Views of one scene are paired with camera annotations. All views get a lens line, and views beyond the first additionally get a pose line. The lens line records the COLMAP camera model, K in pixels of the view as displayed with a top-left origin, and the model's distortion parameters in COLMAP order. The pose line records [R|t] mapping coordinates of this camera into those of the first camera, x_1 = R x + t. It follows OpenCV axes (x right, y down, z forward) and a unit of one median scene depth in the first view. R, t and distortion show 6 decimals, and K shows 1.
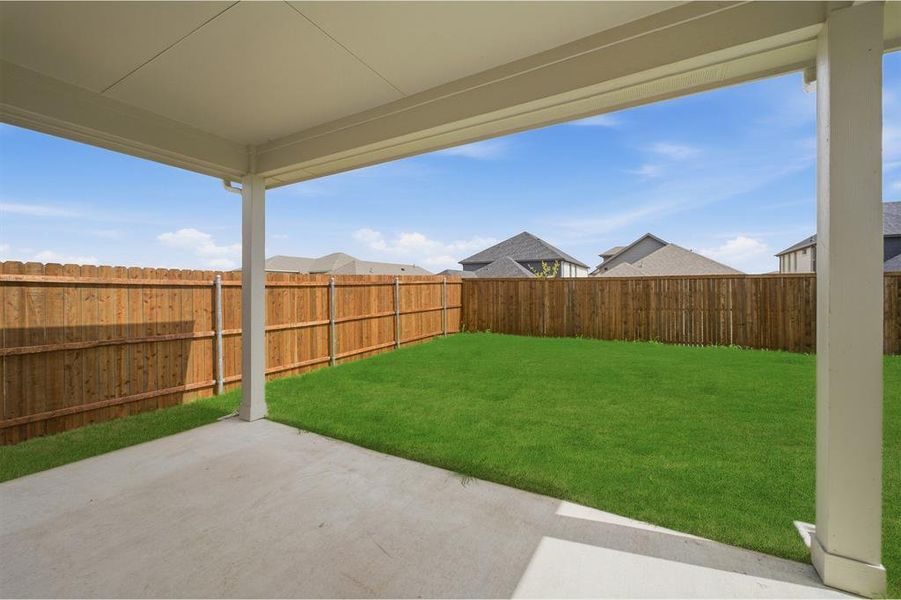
lens RADIAL K [[358.2, 0, 451.2], [0, 358.2, 292.0], [0, 0, 1]] dist [-0.008768, 0.004056]
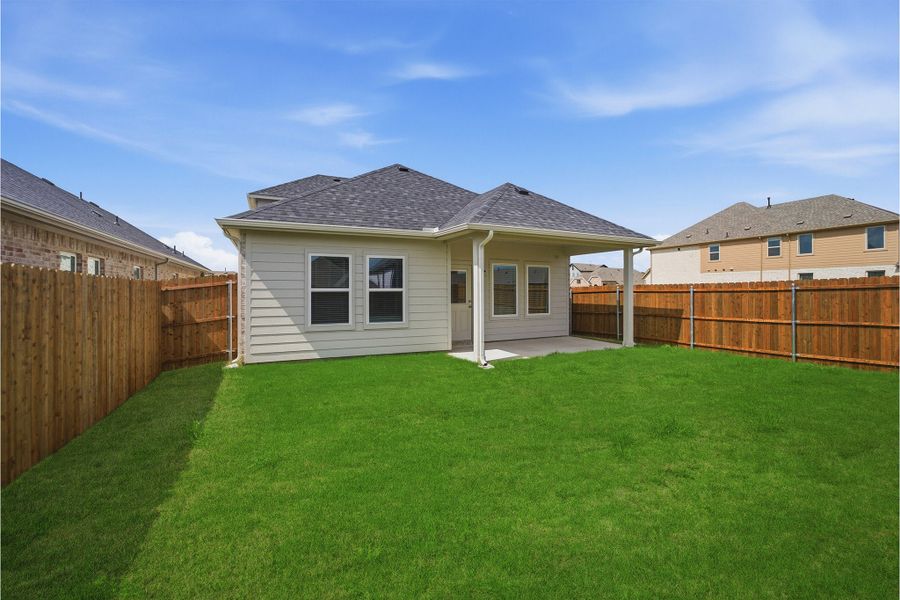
lens RADIAL K [[357.8, 0, 445.7], [0, 357.8, 294.9], [0, 0, 1]] dist [-0.008768, 0.004056]
pose [[-0.573988, 0.005927, -0.818842, 1.435960], [-0.002389, 0.999957, 0.008913, -0.012506], [0.818860, 0.007072, -0.573950, 0.891411]]
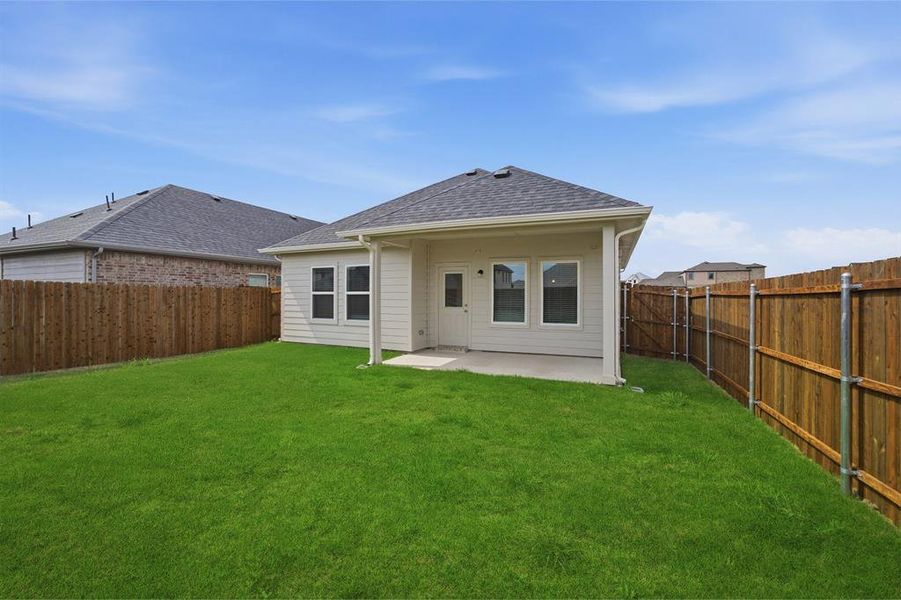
lens RADIAL K [[358.2, 0, 454.0], [0, 358.2, 299.2], [0, 0, 1]] dist [-0.008768, 0.004056]
pose [[-0.991006, -0.003326, -0.133775, 0.215068], [-0.005405, 0.999870, 0.015175, -0.017910], [0.133707, 0.015761, -0.990896, 1.591935]]
